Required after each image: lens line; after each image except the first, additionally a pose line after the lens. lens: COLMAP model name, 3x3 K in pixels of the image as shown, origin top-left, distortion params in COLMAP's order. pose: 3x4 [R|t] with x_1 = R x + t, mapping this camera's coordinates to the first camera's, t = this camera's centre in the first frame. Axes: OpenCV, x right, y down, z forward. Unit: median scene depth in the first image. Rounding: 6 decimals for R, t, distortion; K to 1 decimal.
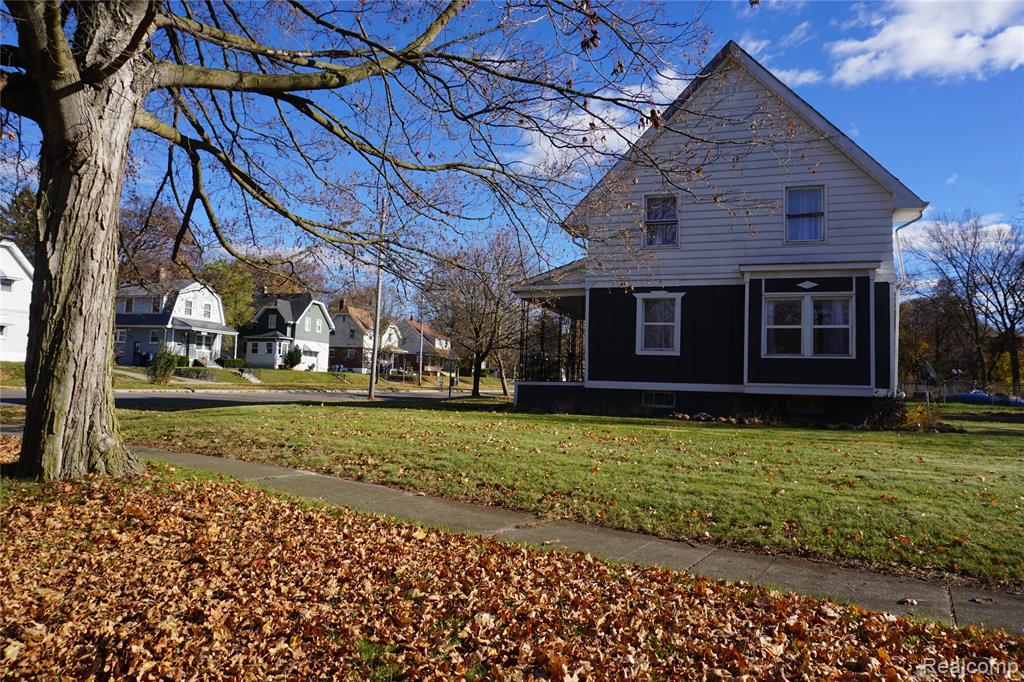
lens RADIAL K [[690.2, 0, 514.7], [0, 690.2, 336.0], [0, 0, 1]] dist [-0.043110, 0.026511]
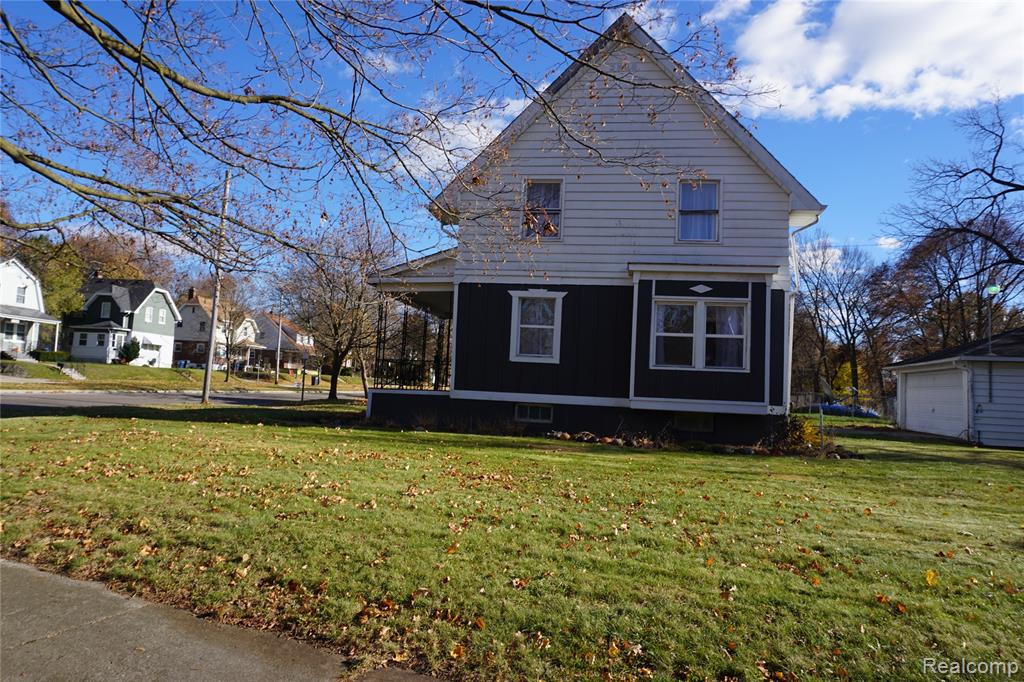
lens RADIAL K [[690.2, 0, 522.0], [0, 690.2, 340.1], [0, 0, 1]] dist [-0.043110, 0.026511]
pose [[0.980220, 0.027550, 0.195982, 0.021216], [-0.028781, 0.999580, 0.003436, -0.003606], [-0.195805, -0.009009, 0.980601, 0.154709]]
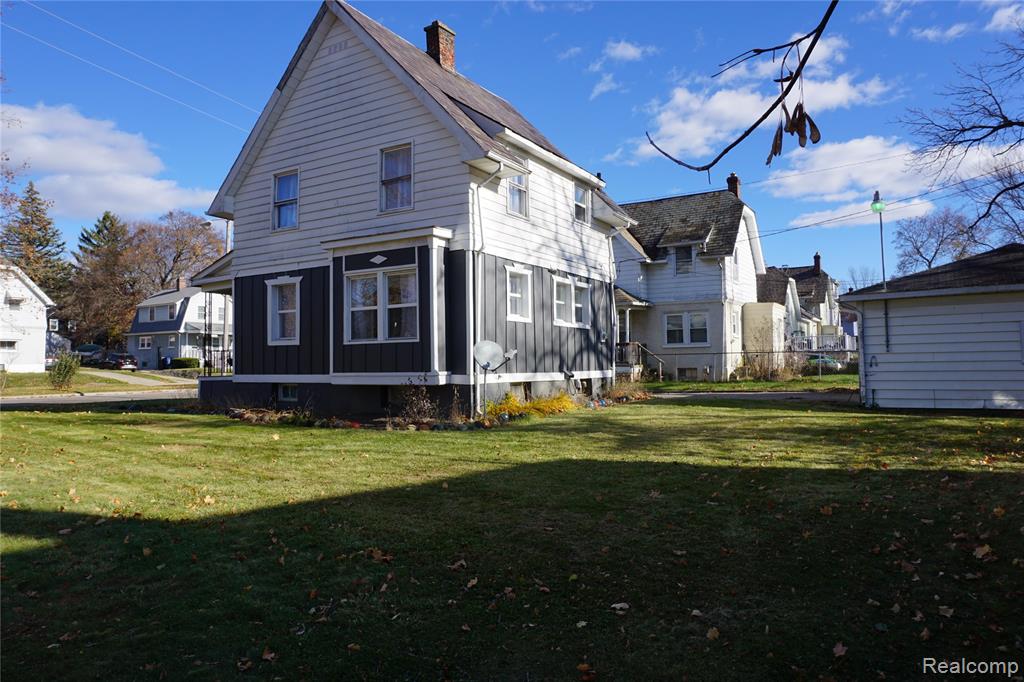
lens RADIAL K [[690.2, 0, 514.8], [0, 690.2, 341.9], [0, 0, 1]] dist [-0.043110, 0.026511]
pose [[0.981367, -0.052153, -0.184929, 0.730663], [0.058000, 0.997969, 0.026348, 0.017420], [0.183179, -0.036583, 0.982399, 0.153398]]
